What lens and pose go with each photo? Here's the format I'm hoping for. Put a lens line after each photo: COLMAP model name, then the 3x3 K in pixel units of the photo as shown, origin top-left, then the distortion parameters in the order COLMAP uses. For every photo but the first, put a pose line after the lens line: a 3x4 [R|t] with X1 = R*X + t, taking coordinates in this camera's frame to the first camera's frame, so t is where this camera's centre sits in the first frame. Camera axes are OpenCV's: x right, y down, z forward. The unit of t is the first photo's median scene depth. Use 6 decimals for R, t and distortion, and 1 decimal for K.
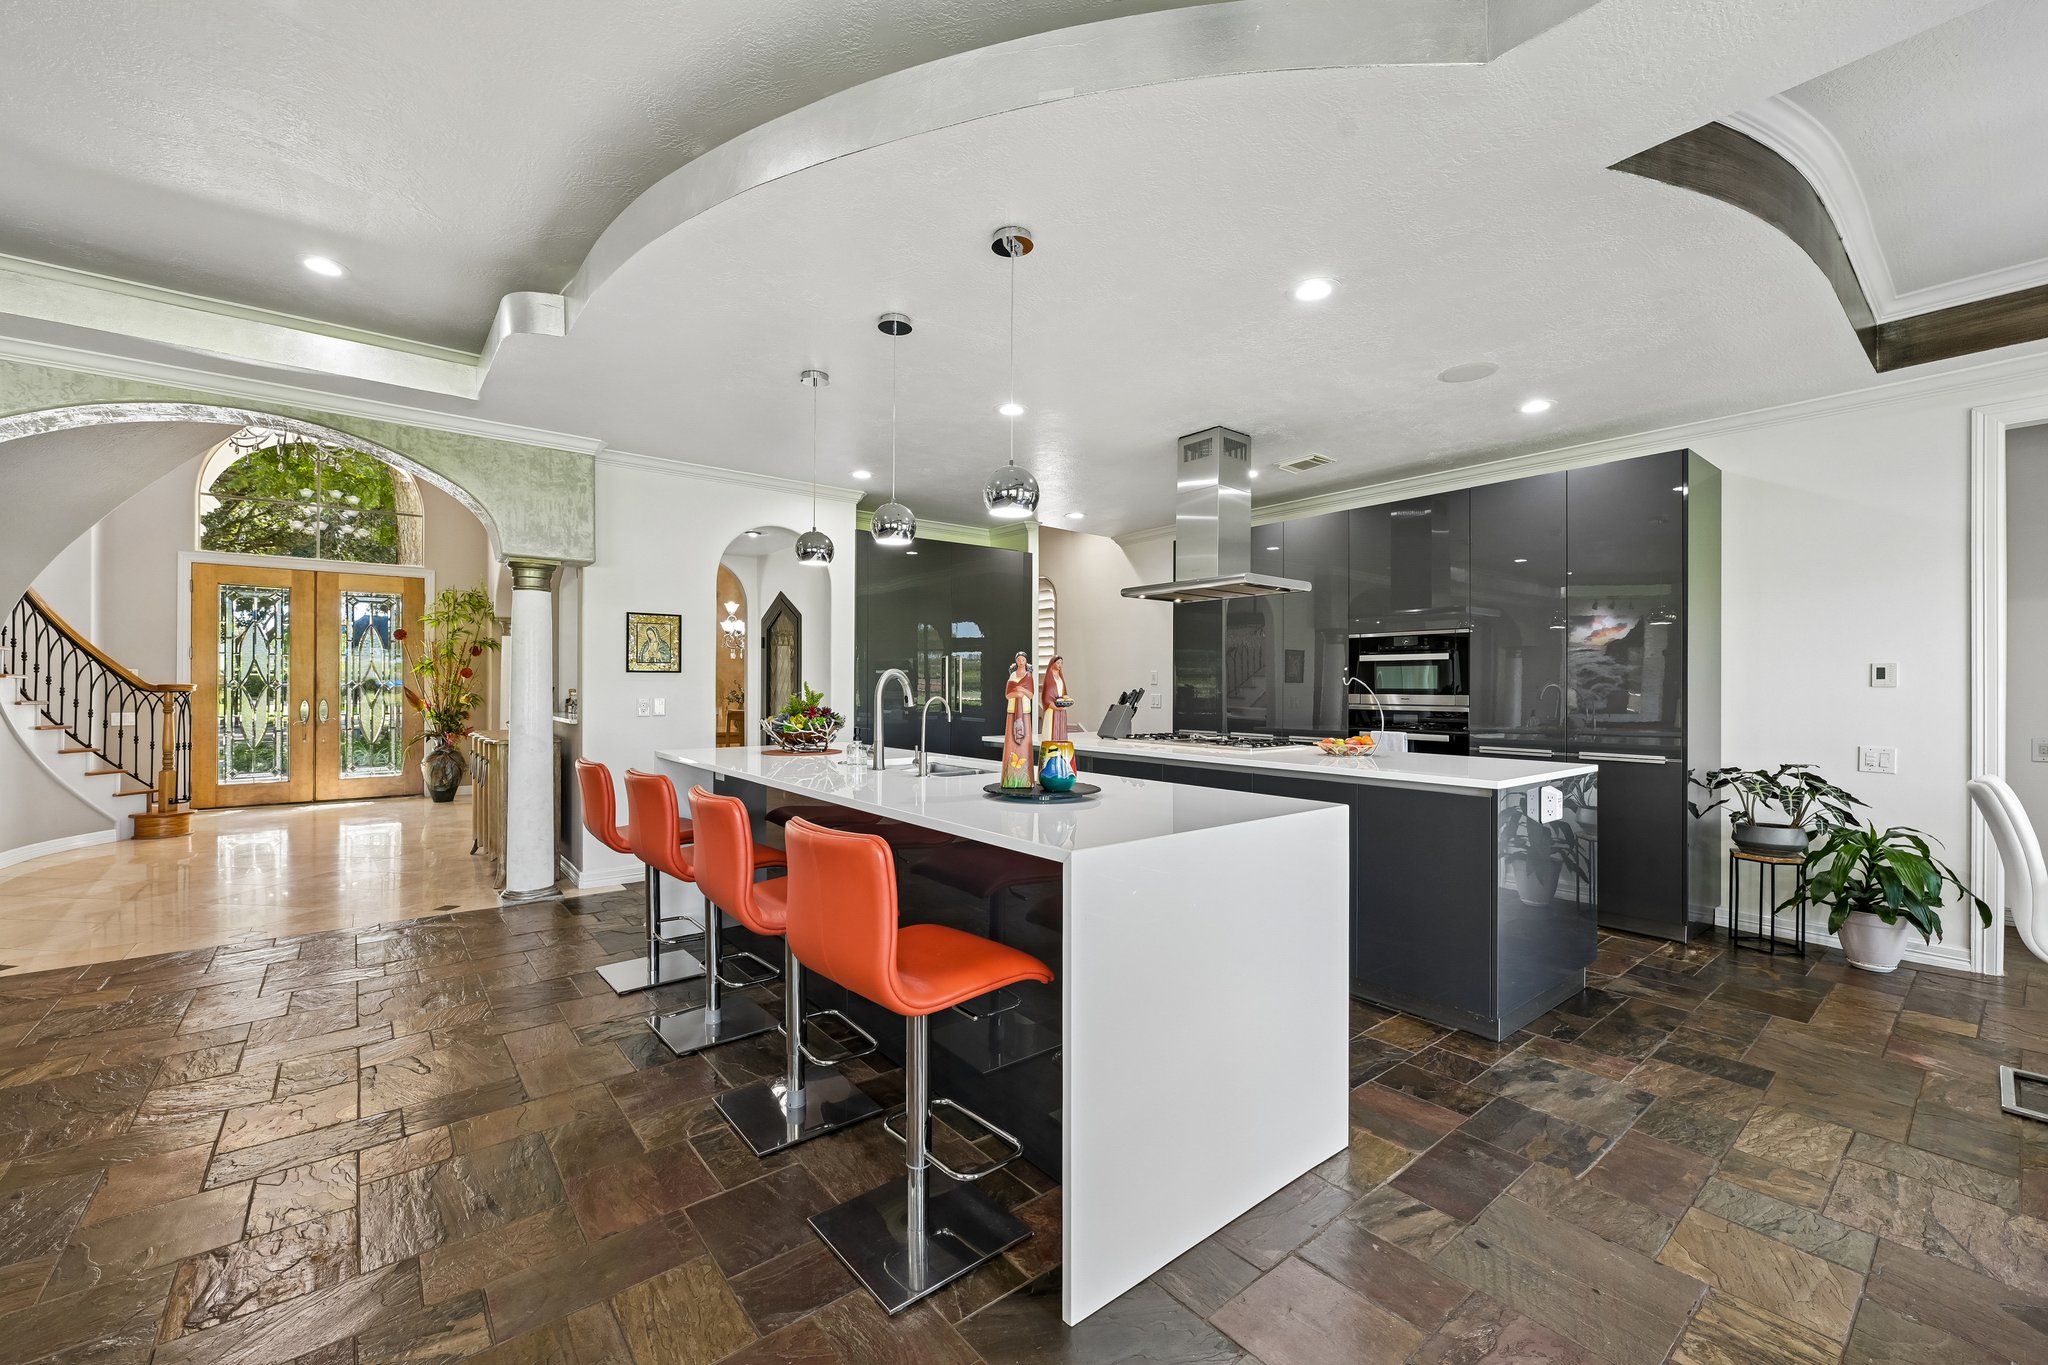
lens RADIAL K [[812.9, 0, 1024.0], [0, 812.9, 684.9], [0, 0, 1]] dist [-0.000840, 0.000117]
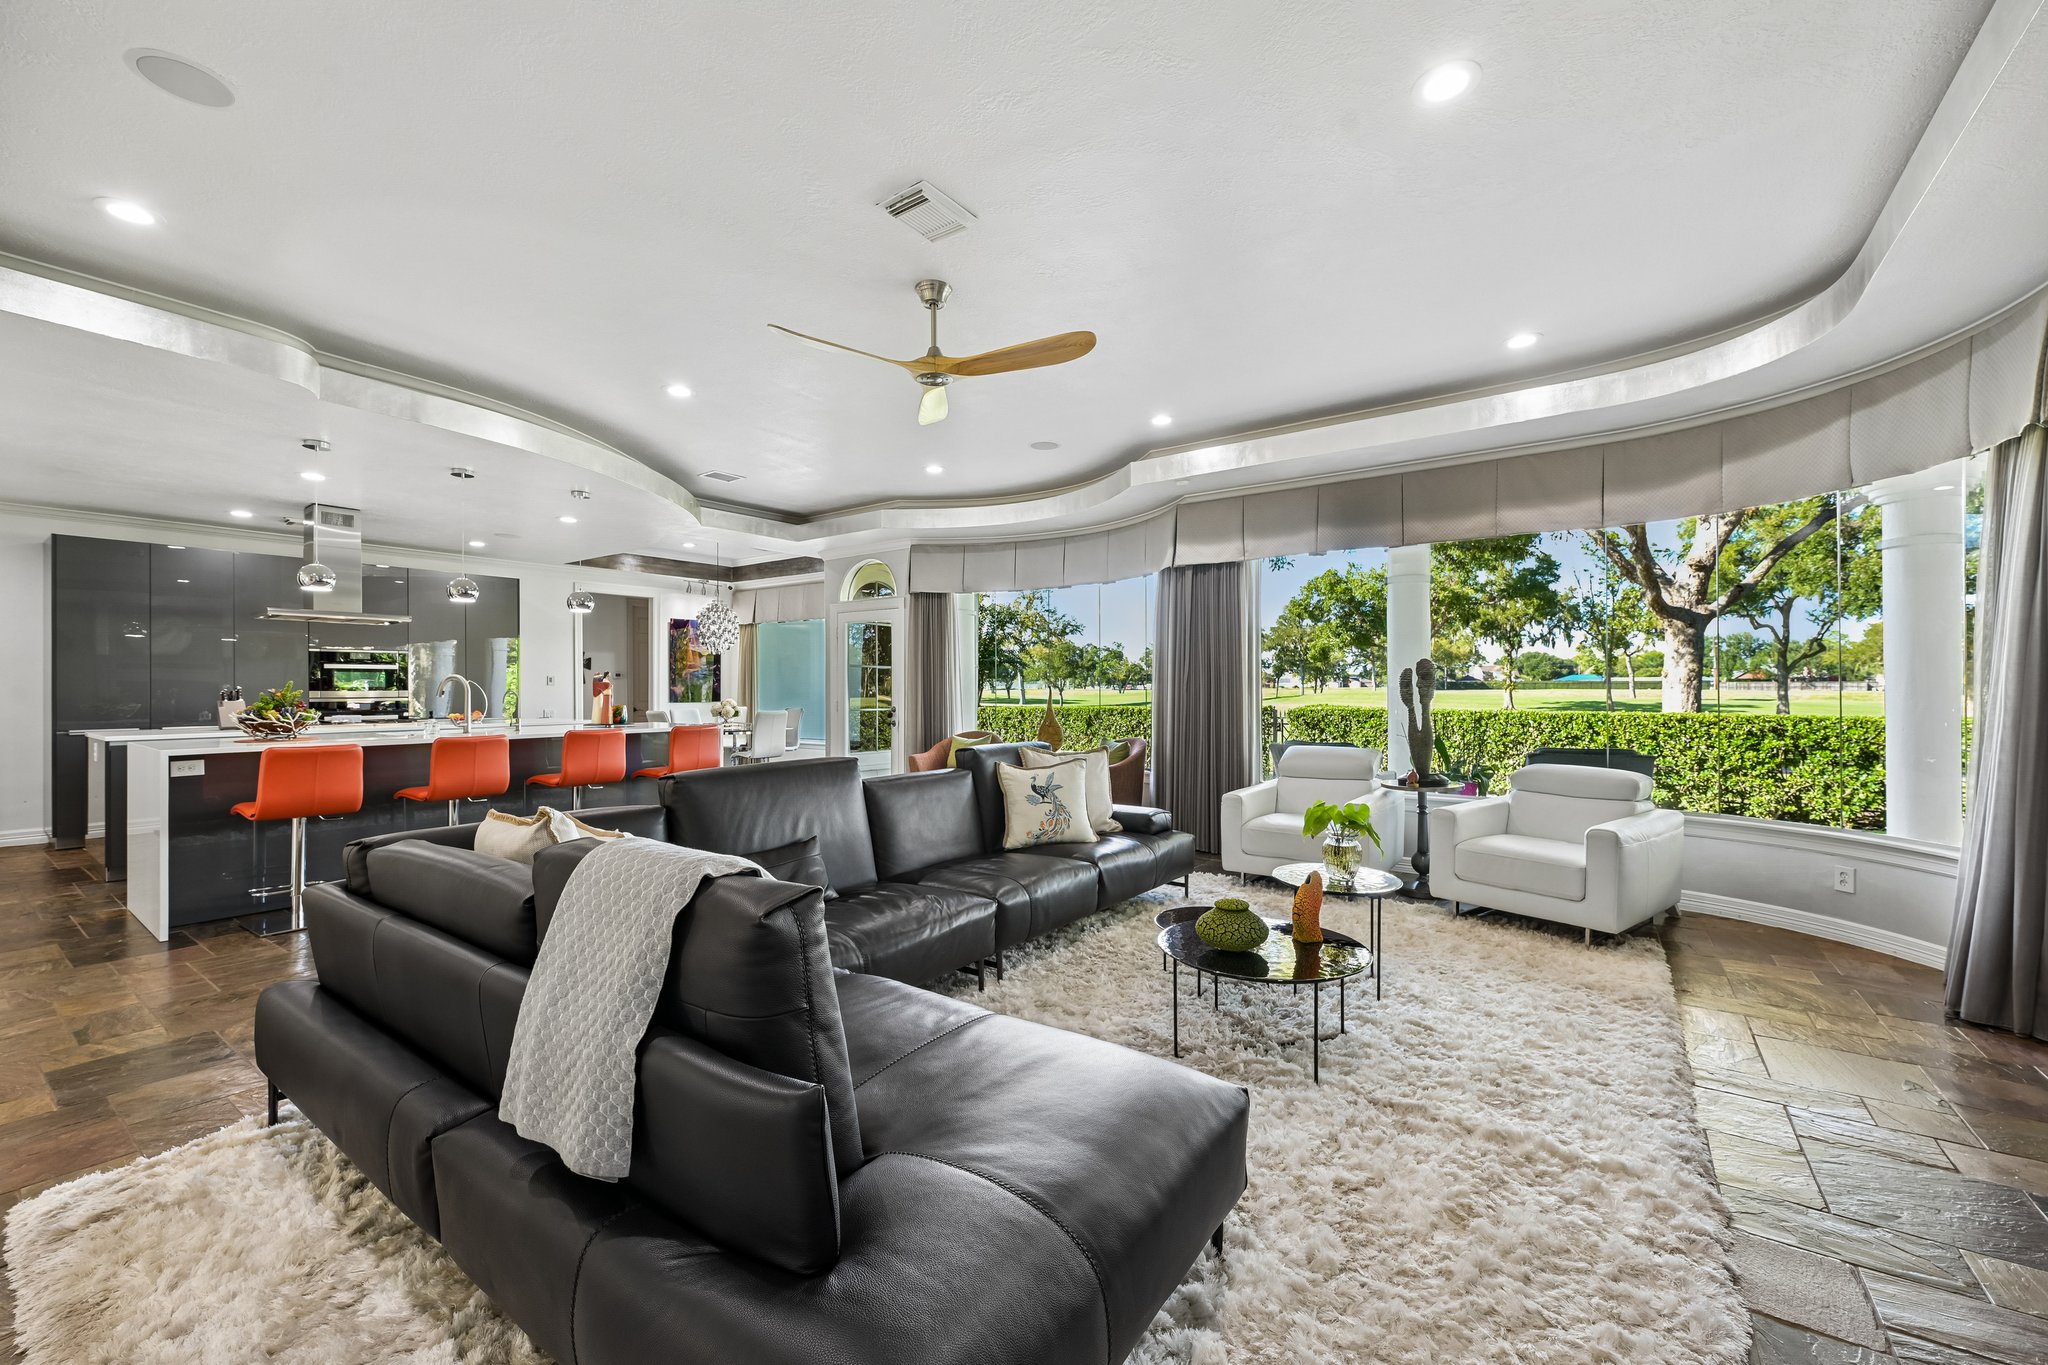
lens RADIAL K [[812.9, 0, 1021.6], [0, 812.9, 688.3], [0, 0, 1]] dist [-0.000840, 0.000117]
pose [[-0.261656, -0.002975, 0.965156, -1.085908], [0.000856, 0.999994, 0.003315, 0.001951], [-0.965161, 0.001693, -0.261652, 0.161400]]
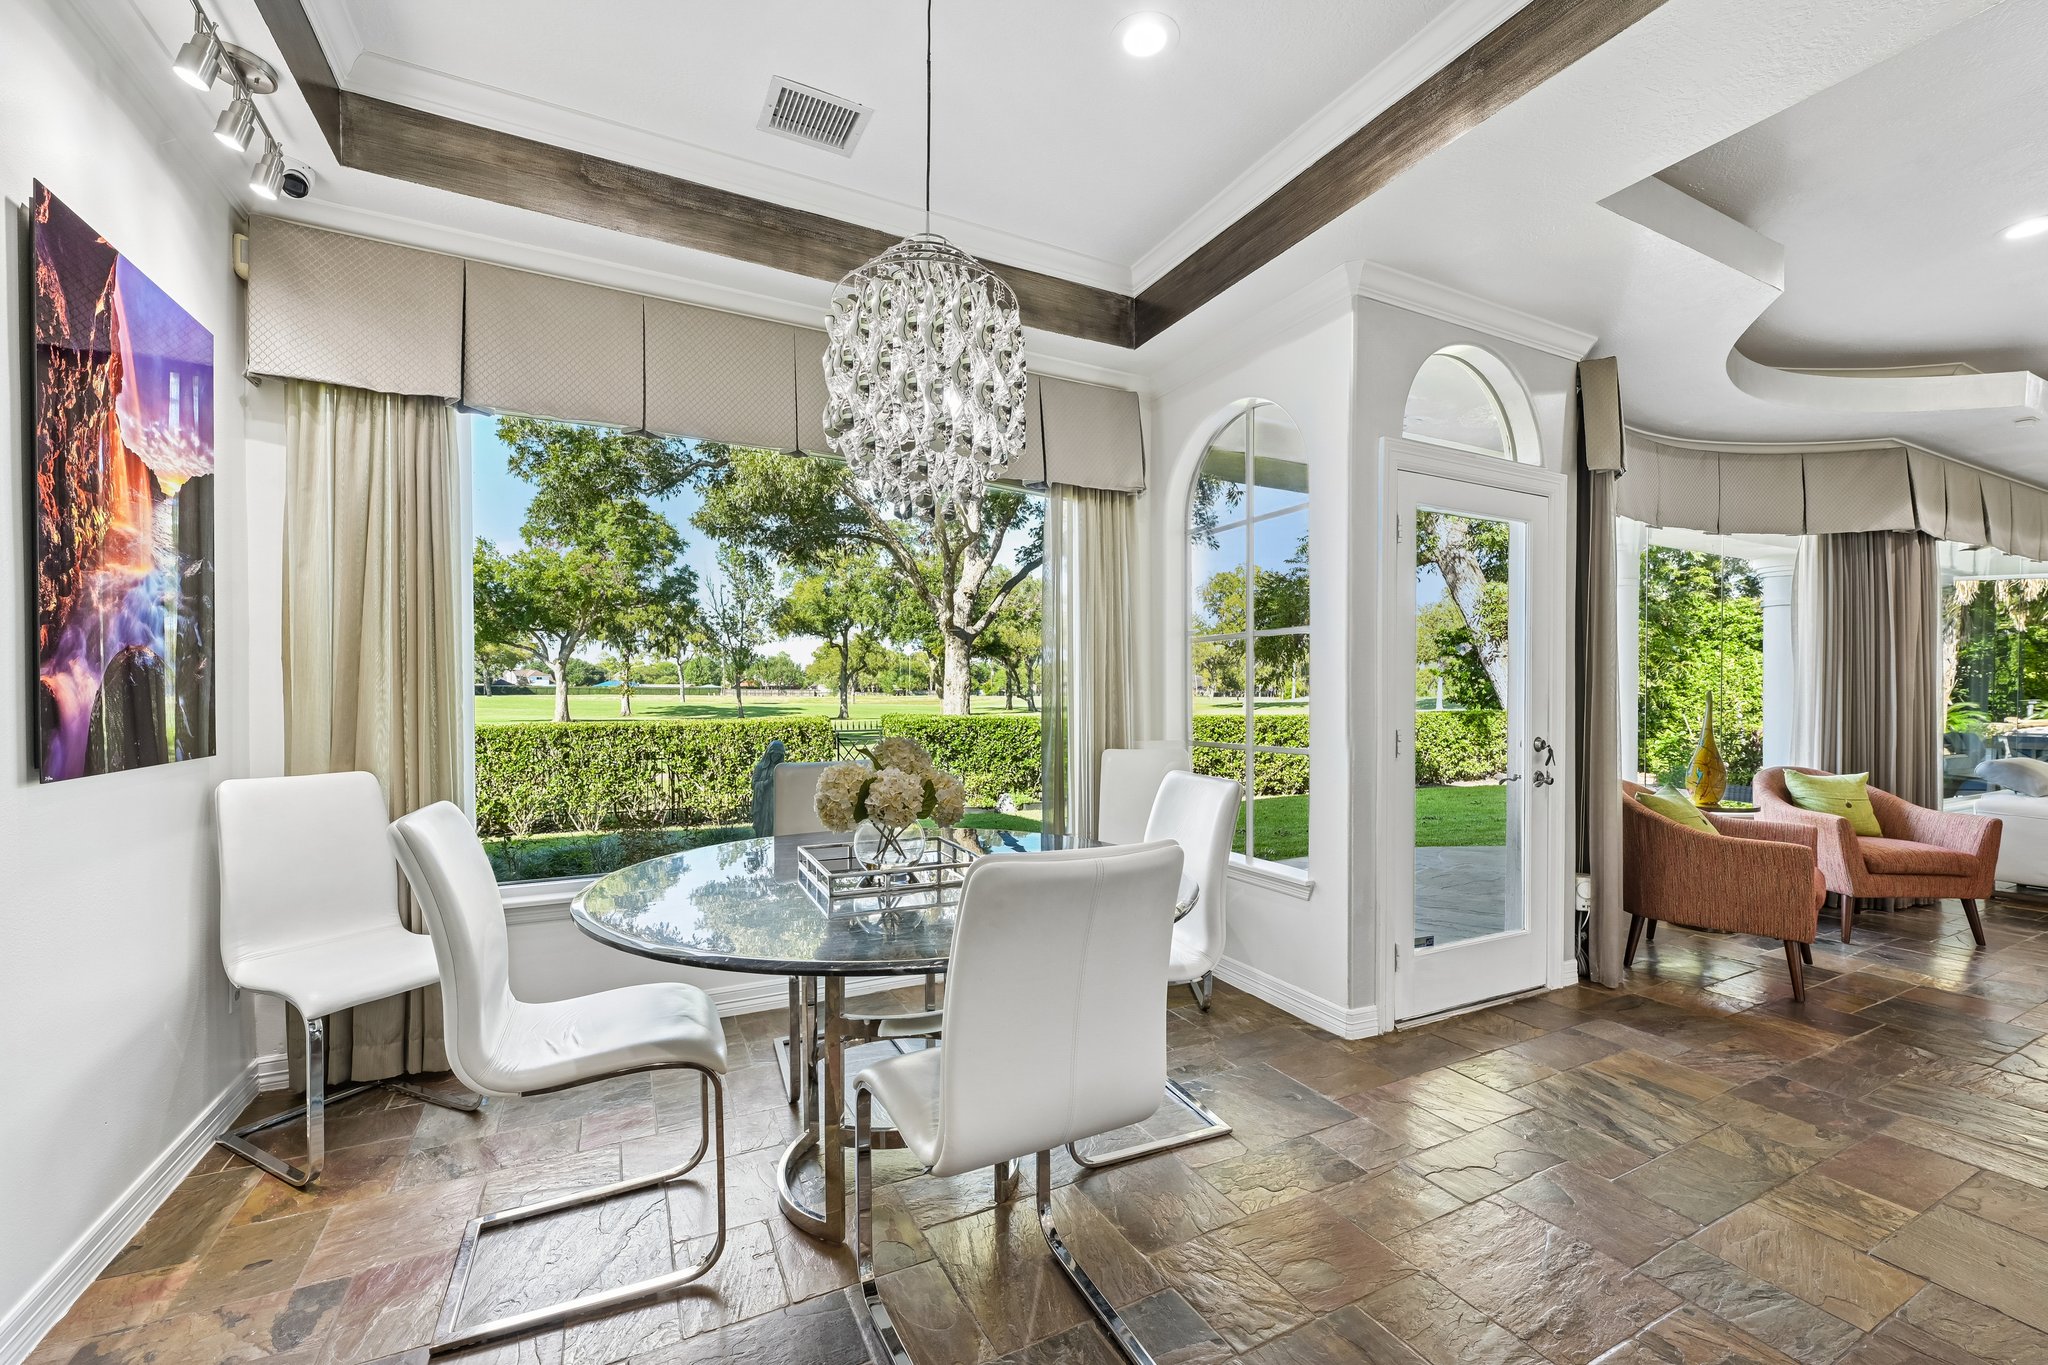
lens RADIAL K [[812.9, 0, 1020.8], [0, 812.9, 714.6], [0, 0, 1]] dist [-0.000840, 0.000117]
pose [[-0.979190, -0.011651, 0.202610, 0.471750], [-0.006515, 0.999641, 0.026001, 0.009096], [-0.202840, 0.024140, -0.978914, 0.609083]]
